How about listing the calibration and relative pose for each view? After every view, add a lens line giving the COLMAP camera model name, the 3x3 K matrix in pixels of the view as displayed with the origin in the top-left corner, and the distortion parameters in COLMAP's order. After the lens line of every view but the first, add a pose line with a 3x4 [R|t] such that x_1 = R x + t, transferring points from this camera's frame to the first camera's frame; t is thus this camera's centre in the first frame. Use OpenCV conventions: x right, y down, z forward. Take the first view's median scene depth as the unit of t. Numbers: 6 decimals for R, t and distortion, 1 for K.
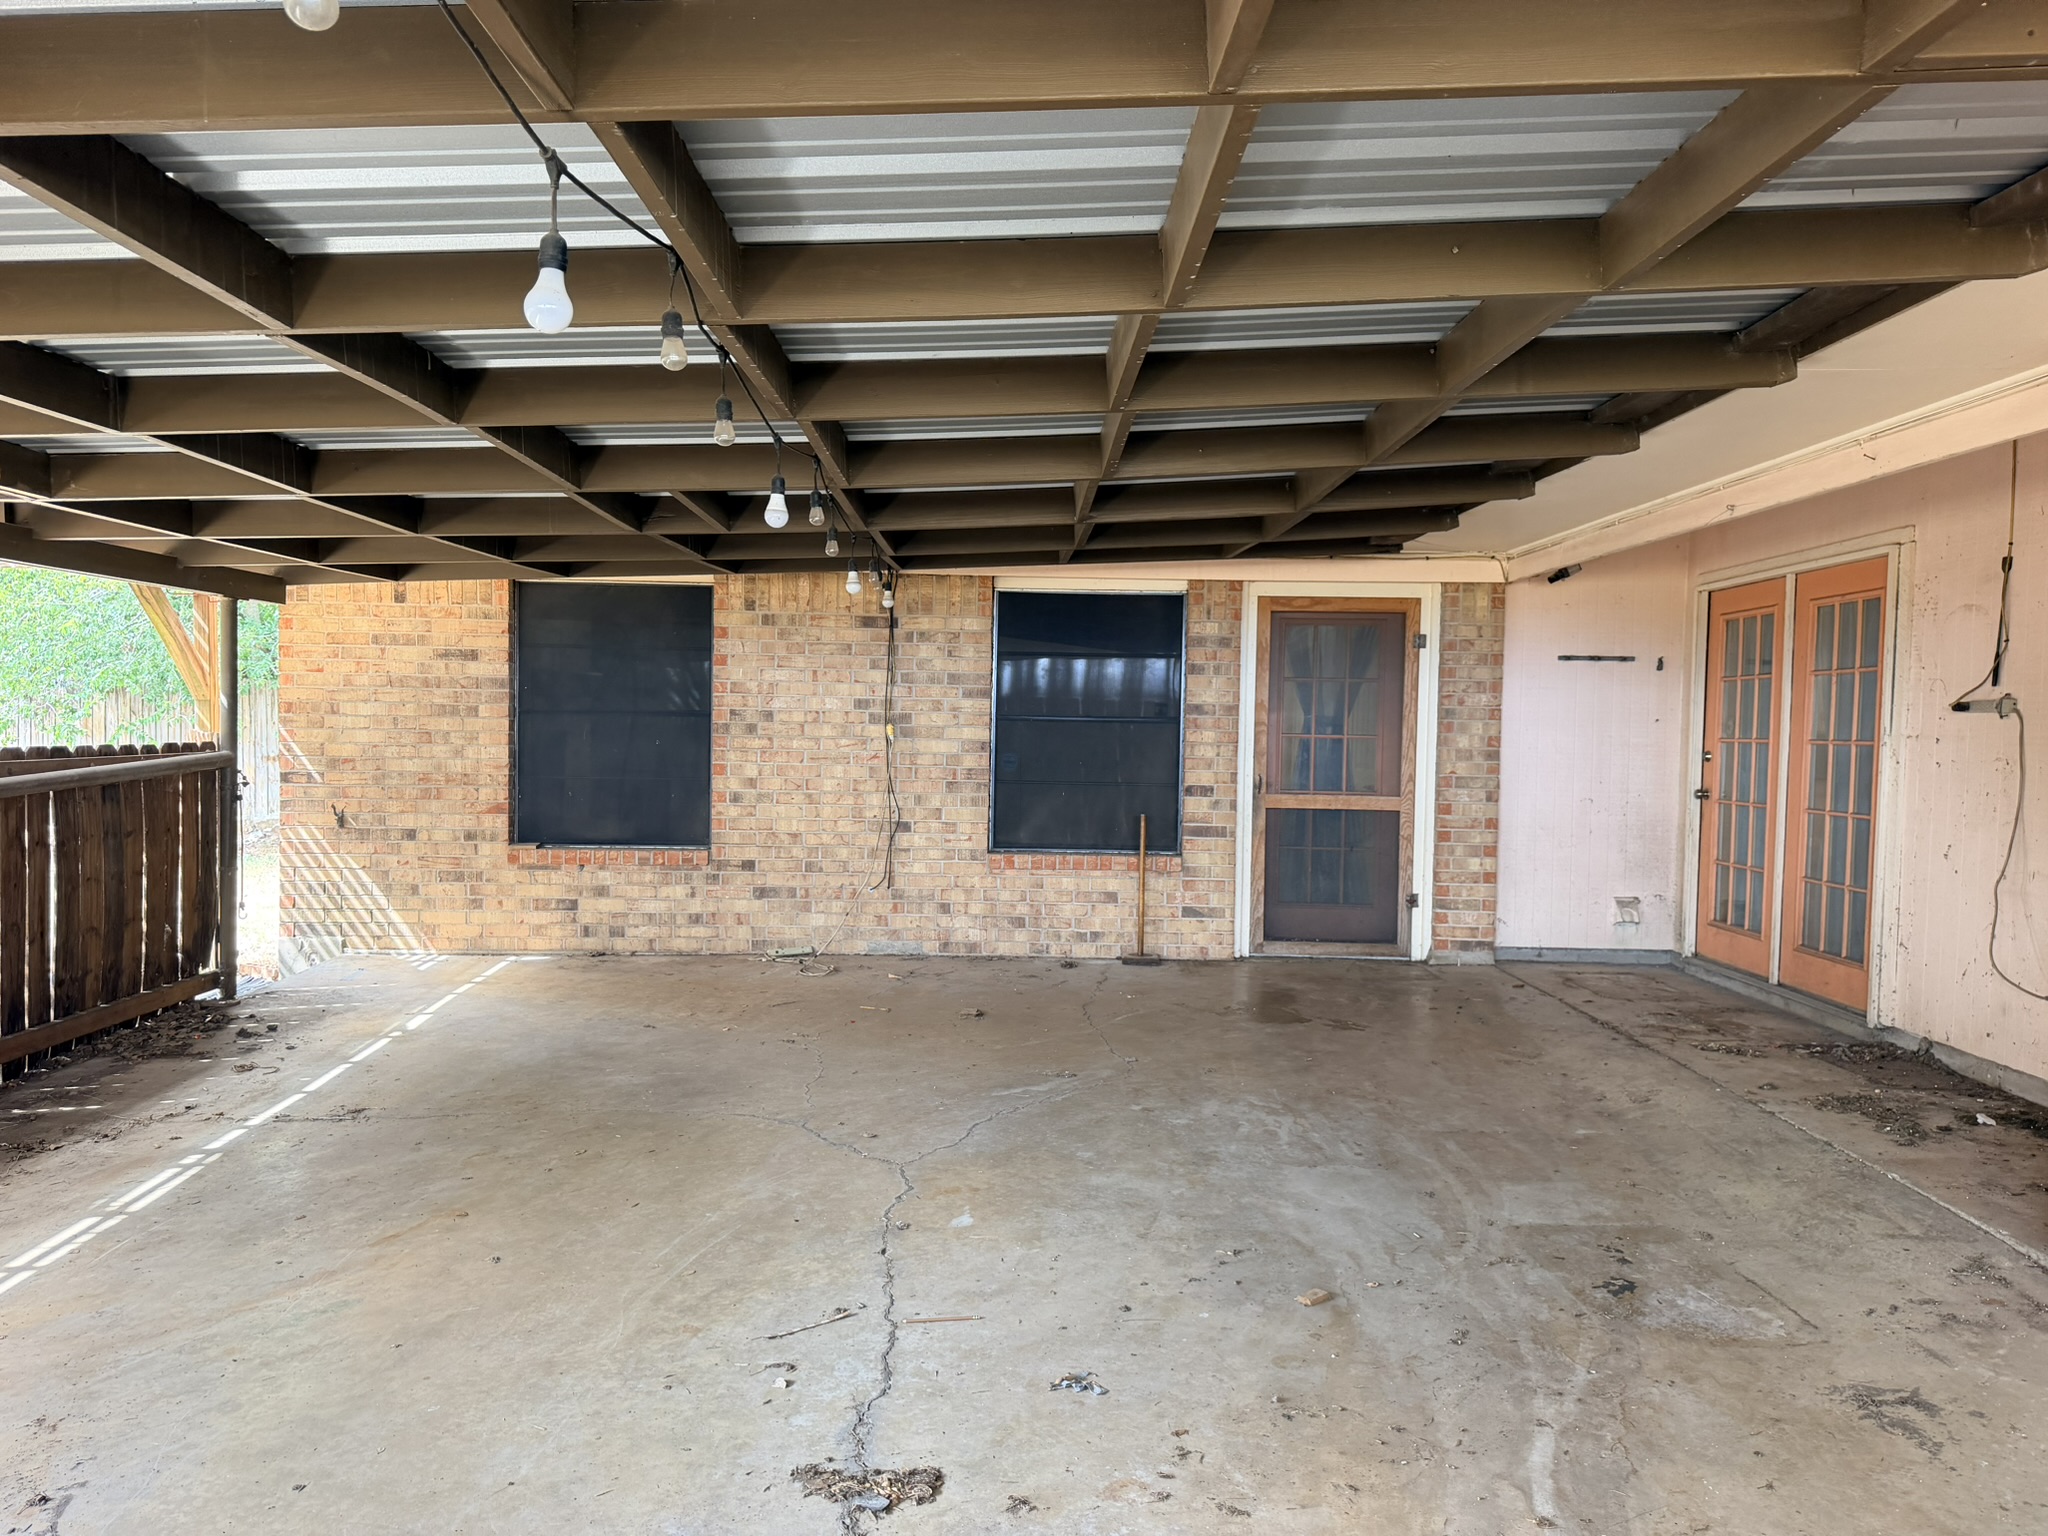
lens RADIAL K [[1449.1, 0, 1024.1], [0, 1449.1, 767.7], [0, 0, 1]] dist [0.067981, -0.090834]
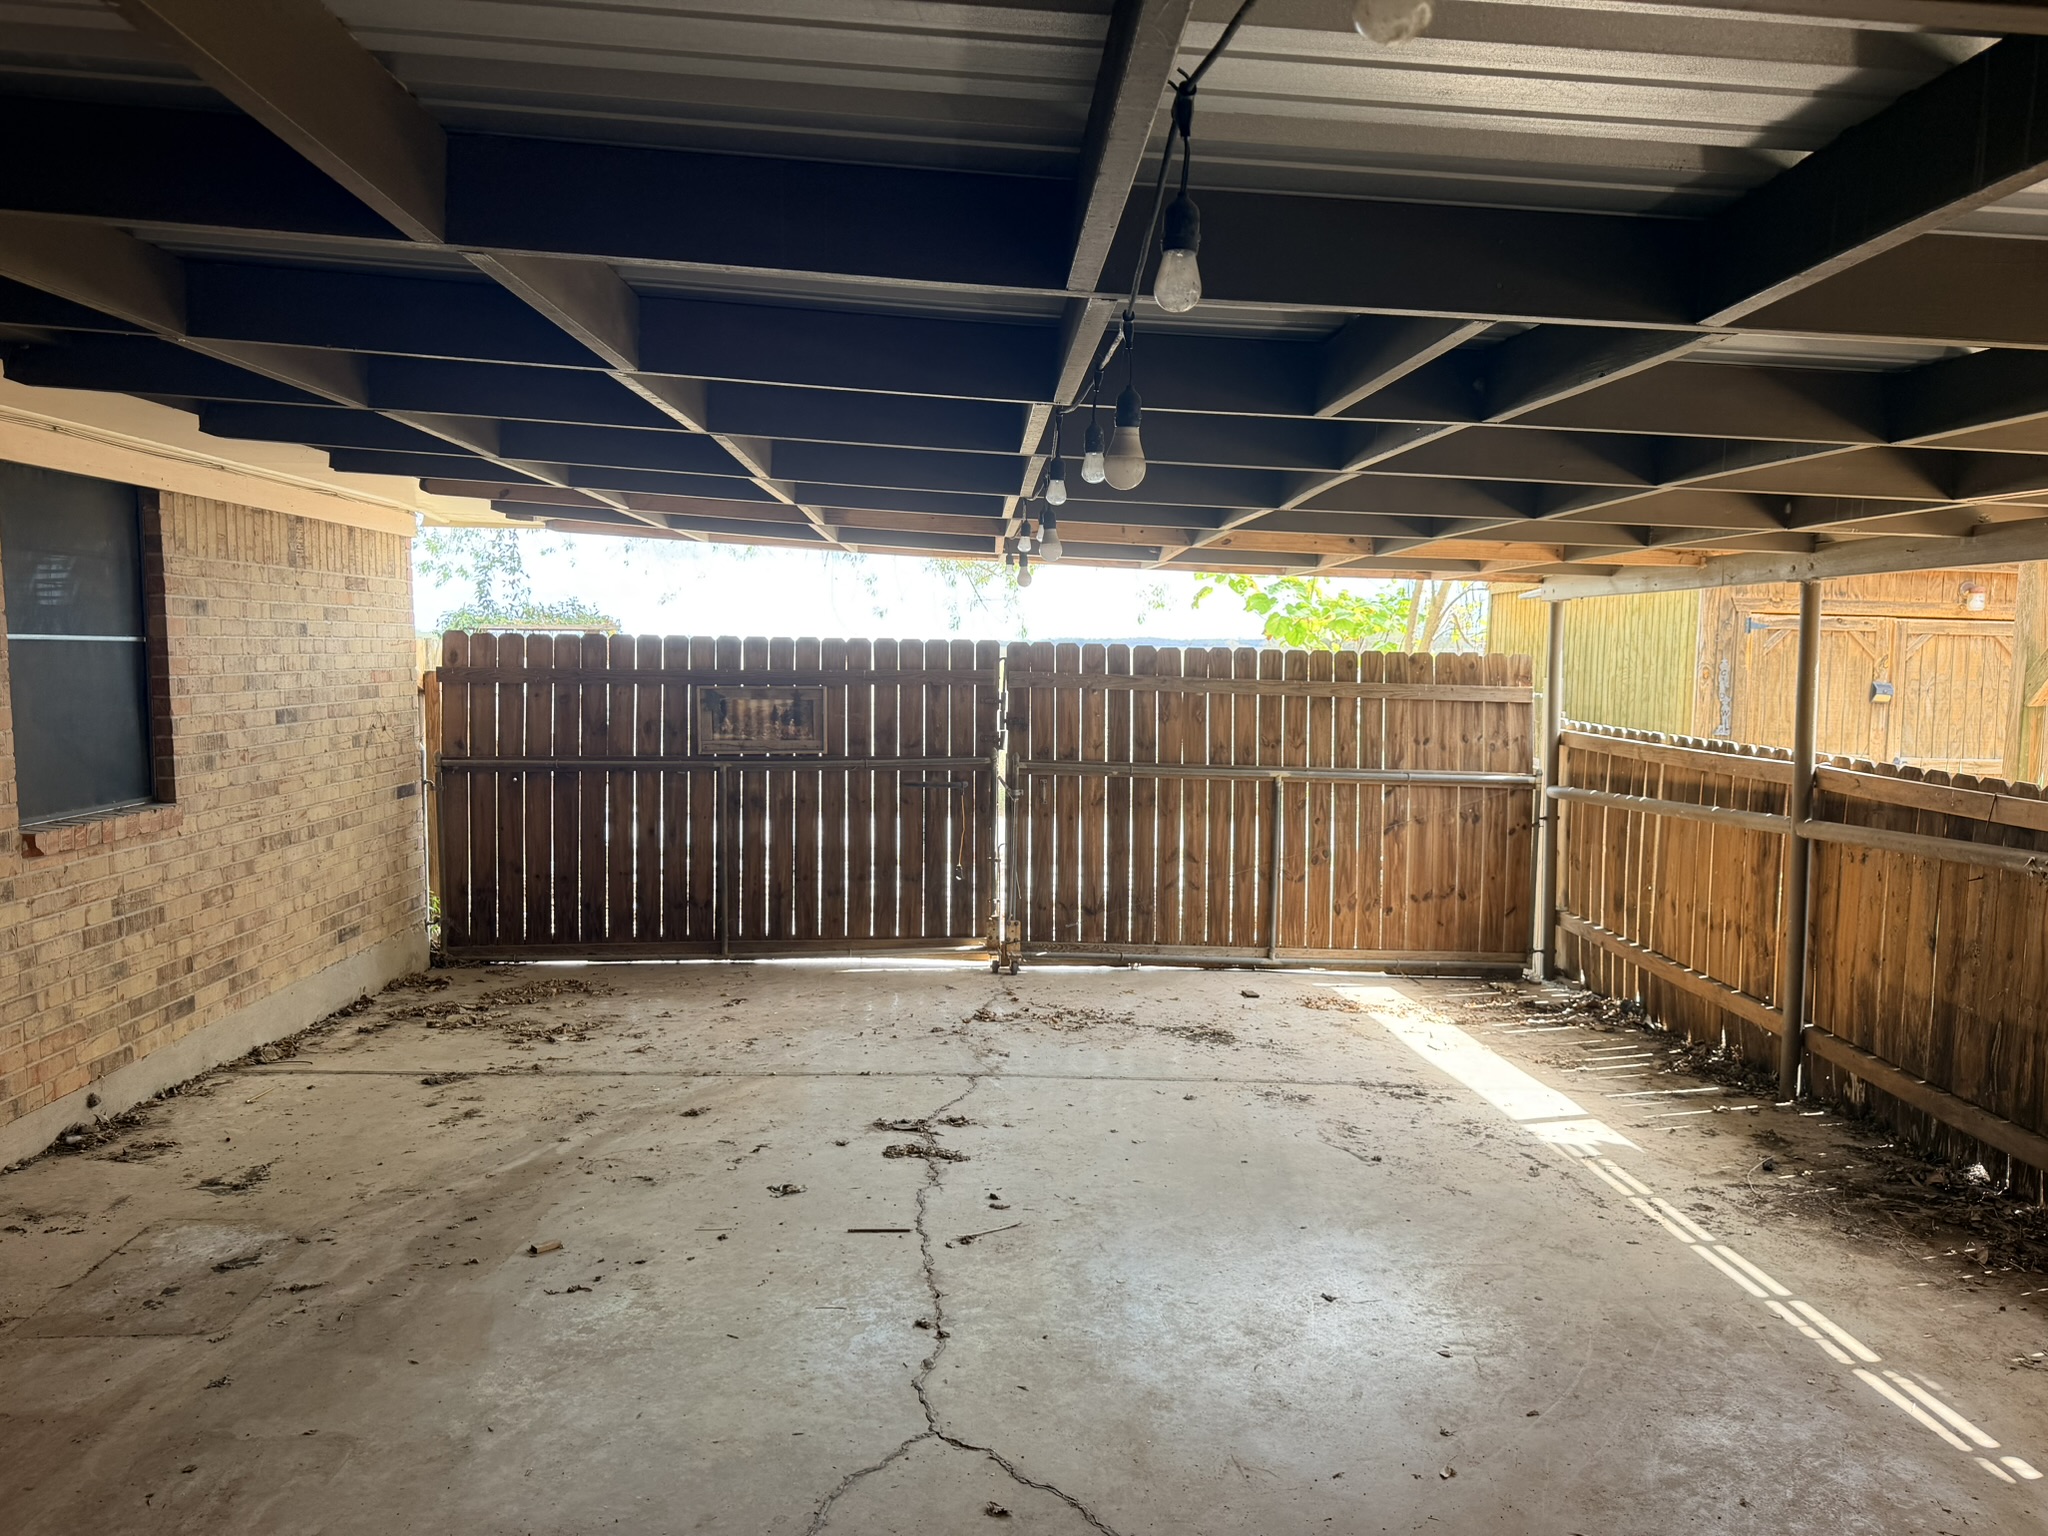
lens RADIAL K [[1449.1, 0, 1020.2], [0, 1449.1, 760.4], [0, 0, 1]] dist [0.067981, -0.090834]
pose [[-0.999467, -0.020095, -0.025720, -0.117308], [-0.022792, 0.993750, 0.109279, -0.127108], [0.023363, 0.109807, -0.993678, 1.897863]]
